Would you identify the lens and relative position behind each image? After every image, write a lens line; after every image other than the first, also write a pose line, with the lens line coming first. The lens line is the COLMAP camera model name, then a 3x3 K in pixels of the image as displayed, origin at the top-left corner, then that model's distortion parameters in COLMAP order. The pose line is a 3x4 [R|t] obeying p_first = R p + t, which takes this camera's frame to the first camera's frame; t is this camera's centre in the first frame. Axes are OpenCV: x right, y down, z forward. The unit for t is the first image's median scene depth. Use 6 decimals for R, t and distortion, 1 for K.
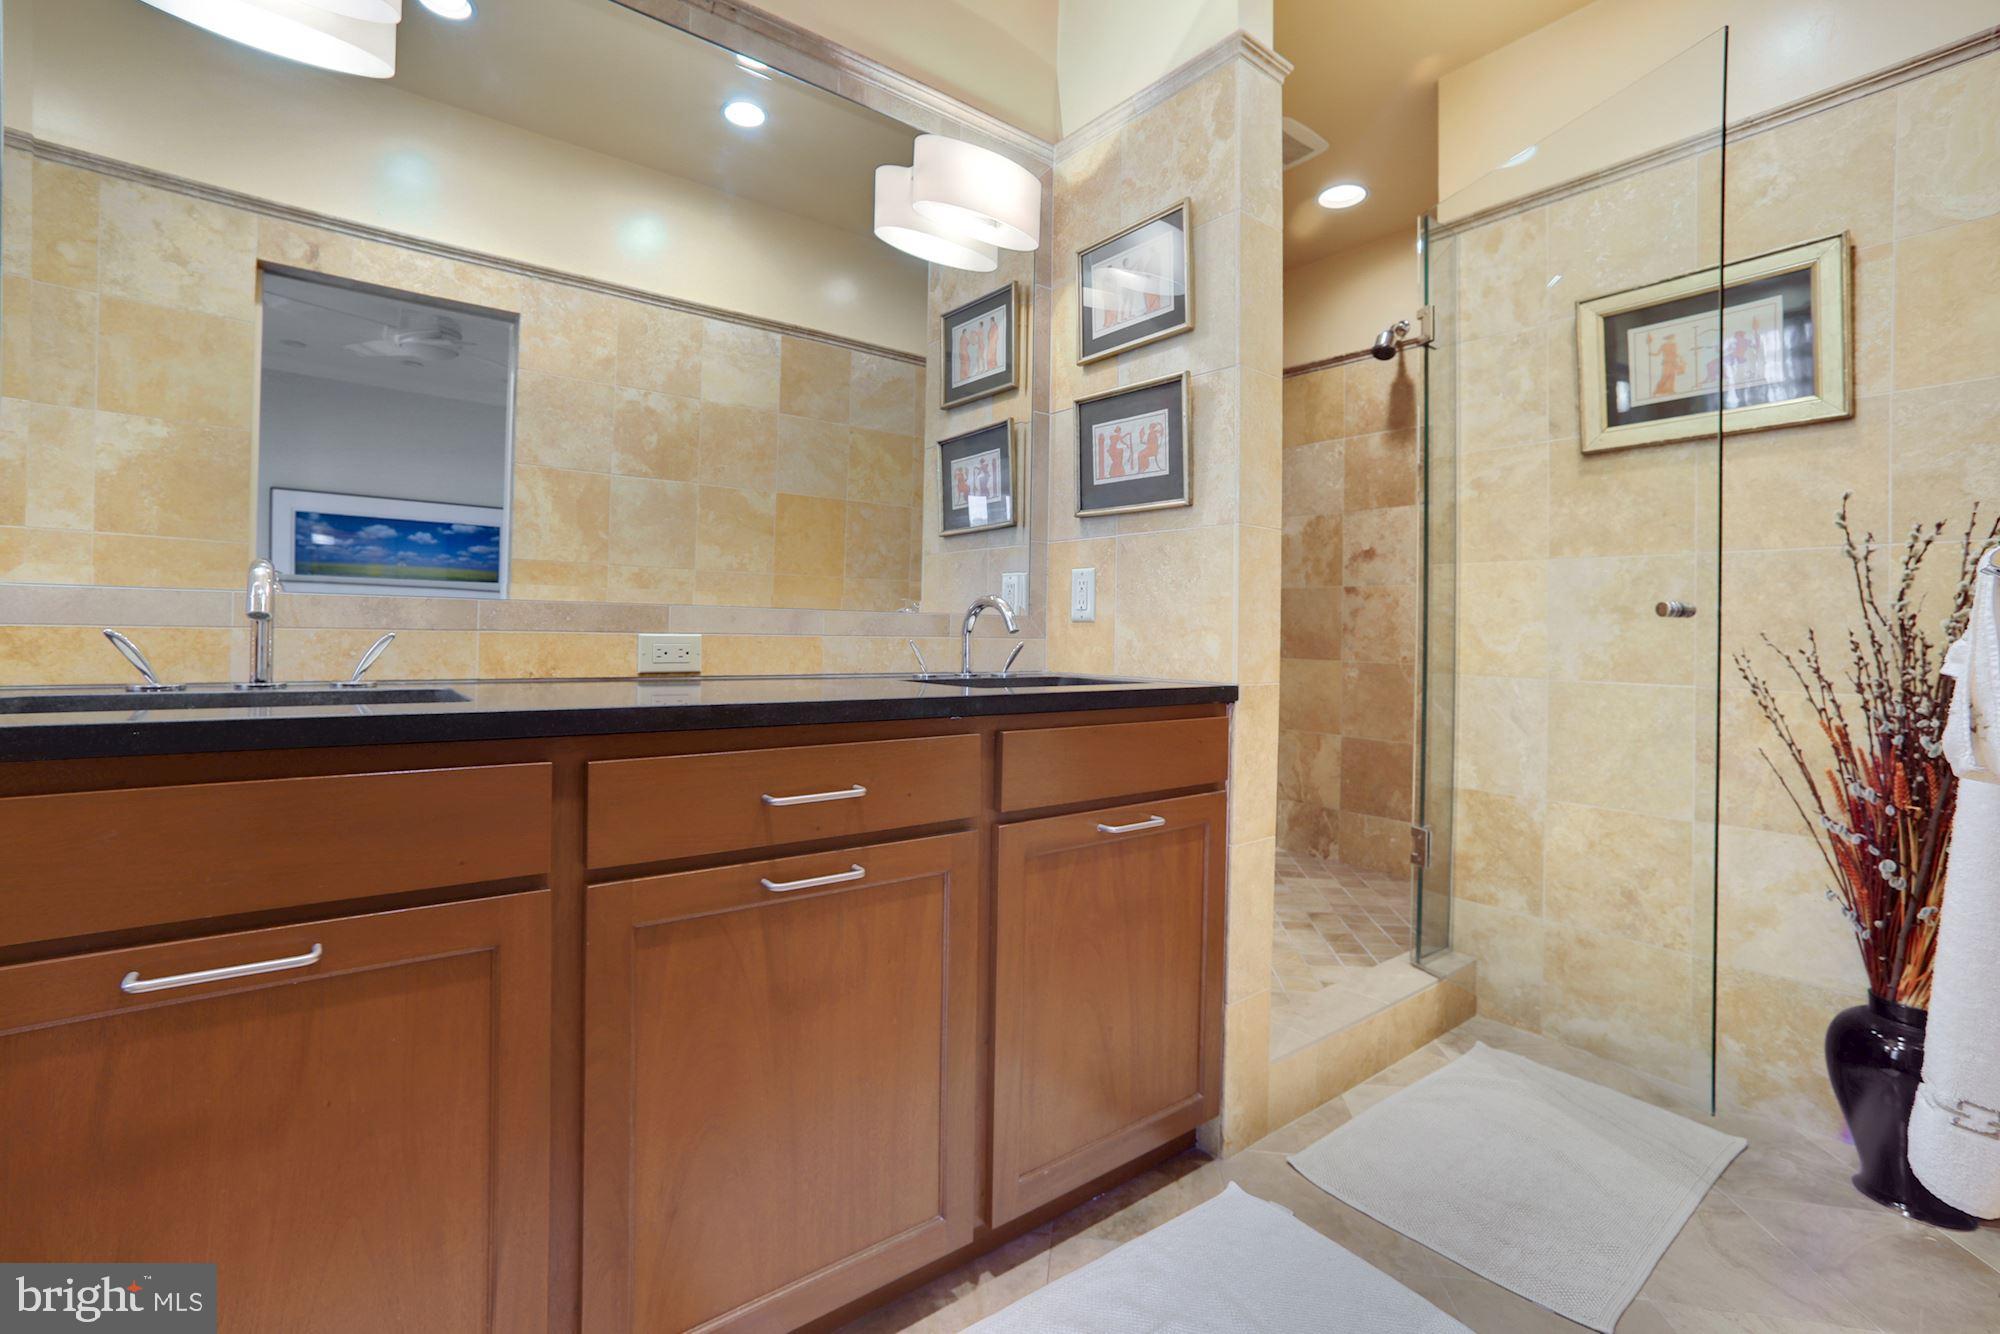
lens RADIAL K [[856.8, 0, 992.7], [0, 856.8, 644.7], [0, 0, 1]] dist [-0.054523, 0.049536]
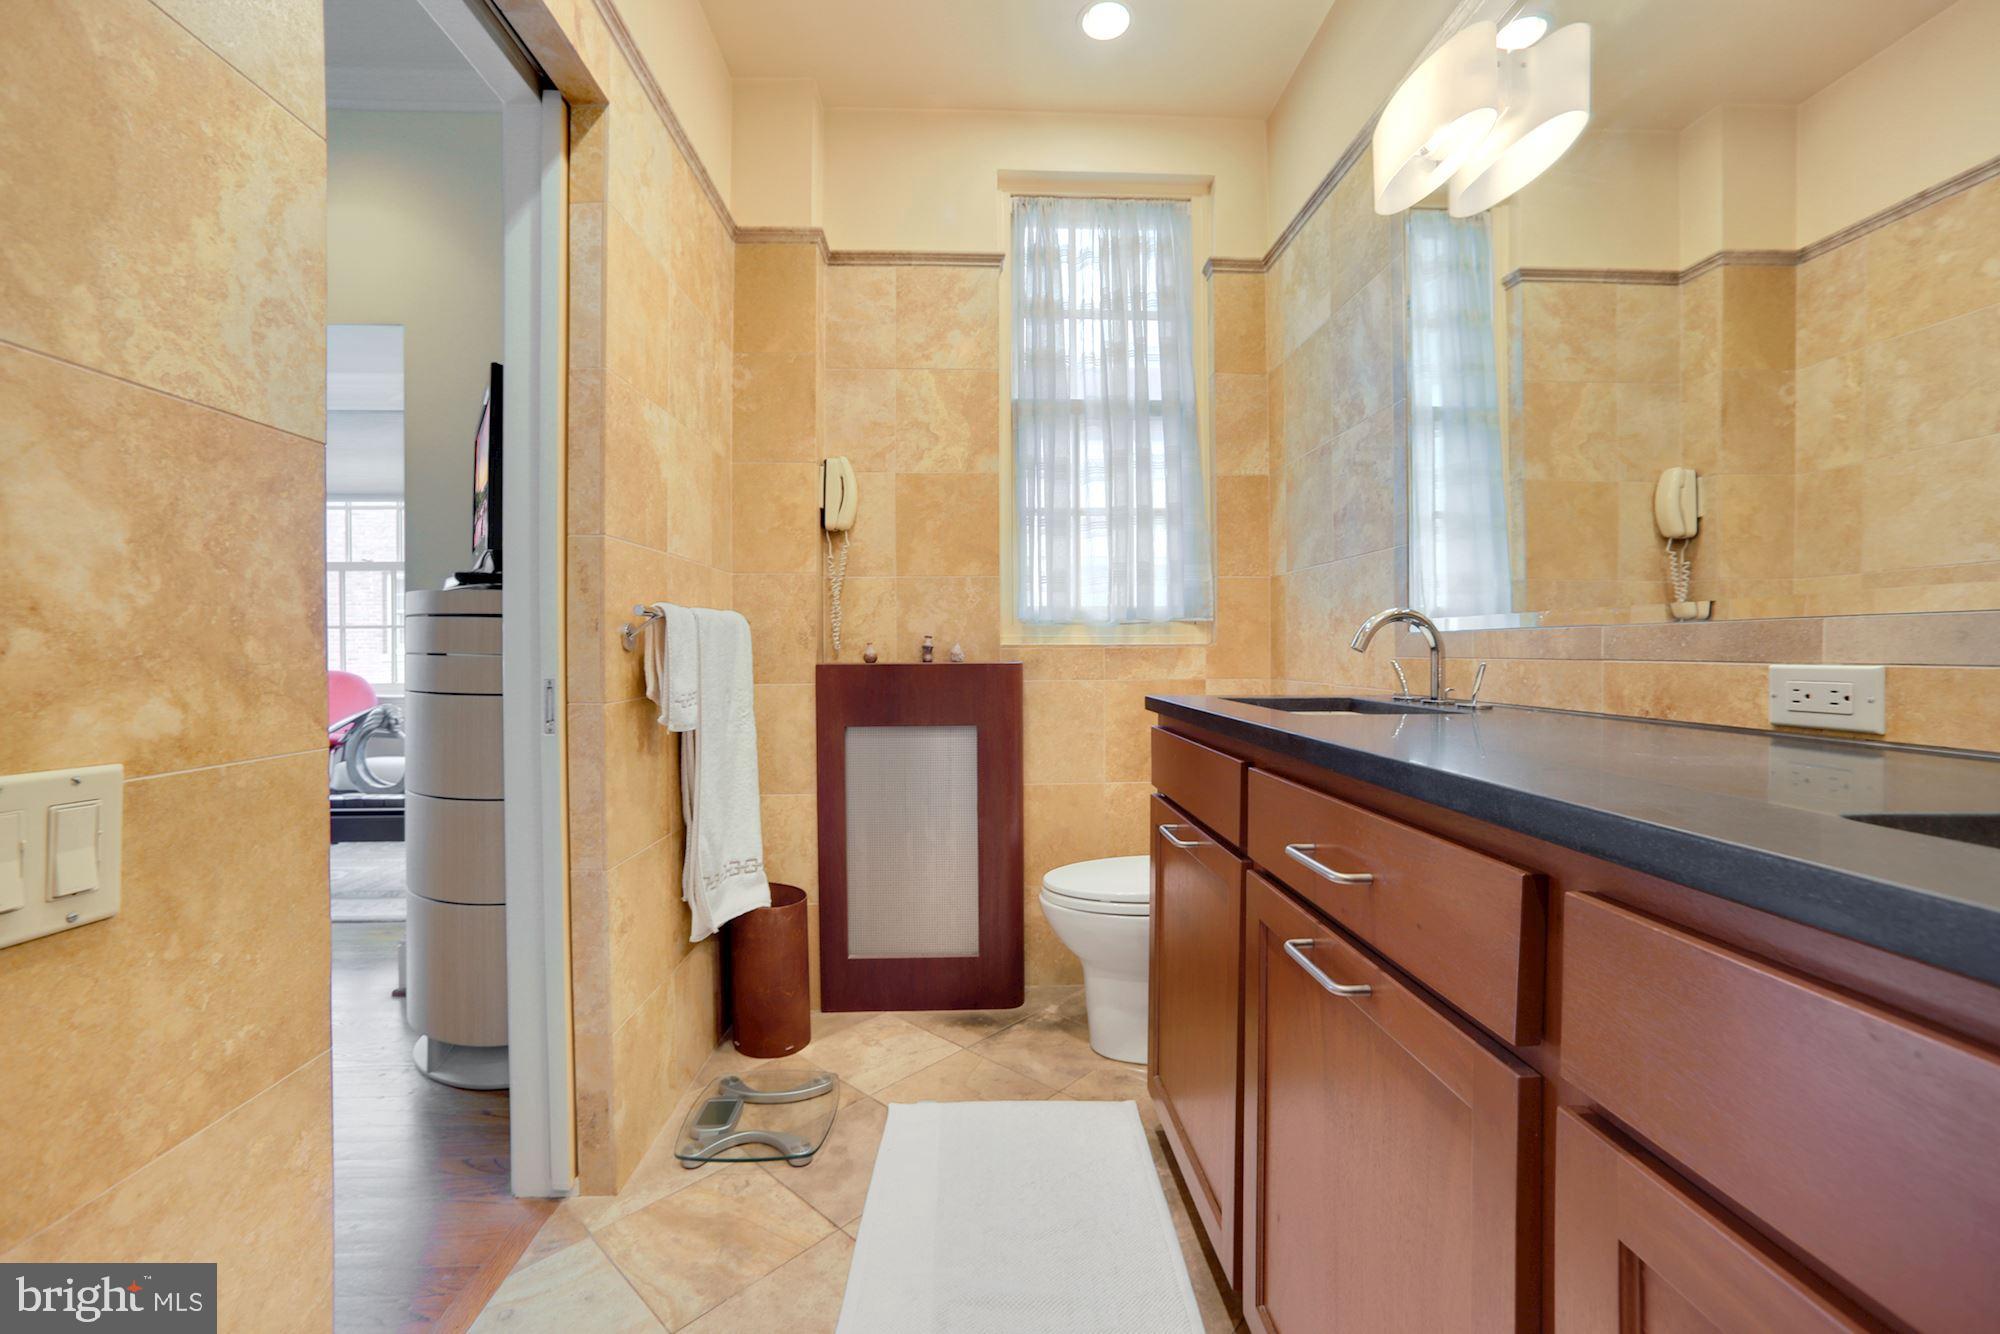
lens RADIAL K [[856.8, 0, 992.7], [0, 856.8, 644.7], [0, 0, 1]] dist [-0.054523, 0.049536]
pose [[-0.579723, -0.025728, -0.814408, 0.332882], [-0.024052, 0.999606, -0.014457, -0.003122], [0.814459, 0.011207, -0.580113, 0.650699]]
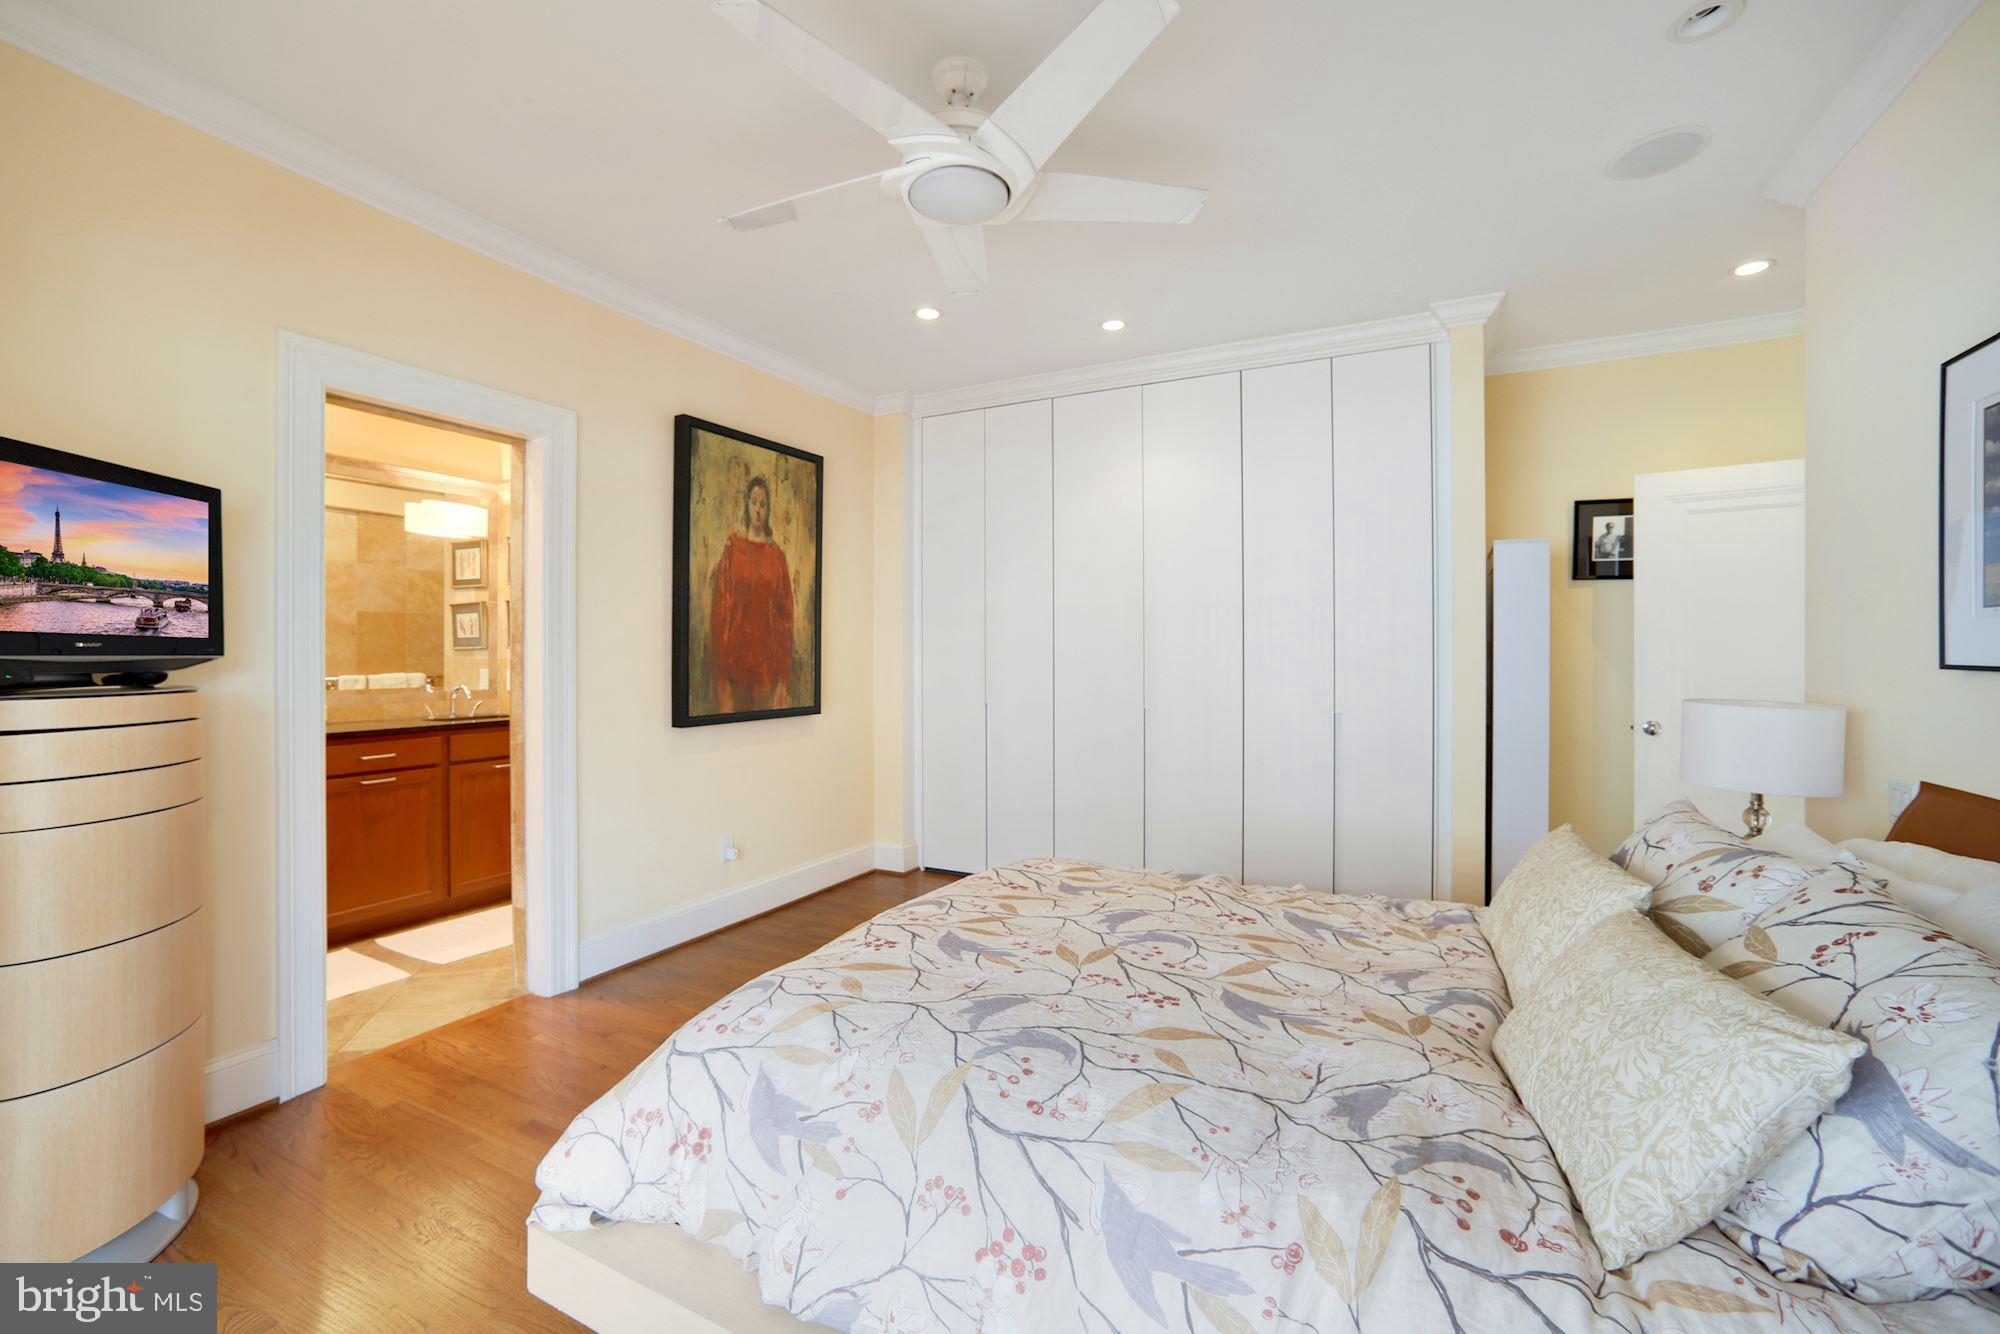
lens RADIAL K [[856.8, 0, 992.7], [0, 856.8, 644.7], [0, 0, 1]] dist [-0.054523, 0.049536]
pose [[0.919856, -0.028545, 0.391217, 0.409653], [0.034701, 0.999360, -0.008672, -0.086174], [-0.390719, 0.021553, 0.920258, -1.686366]]
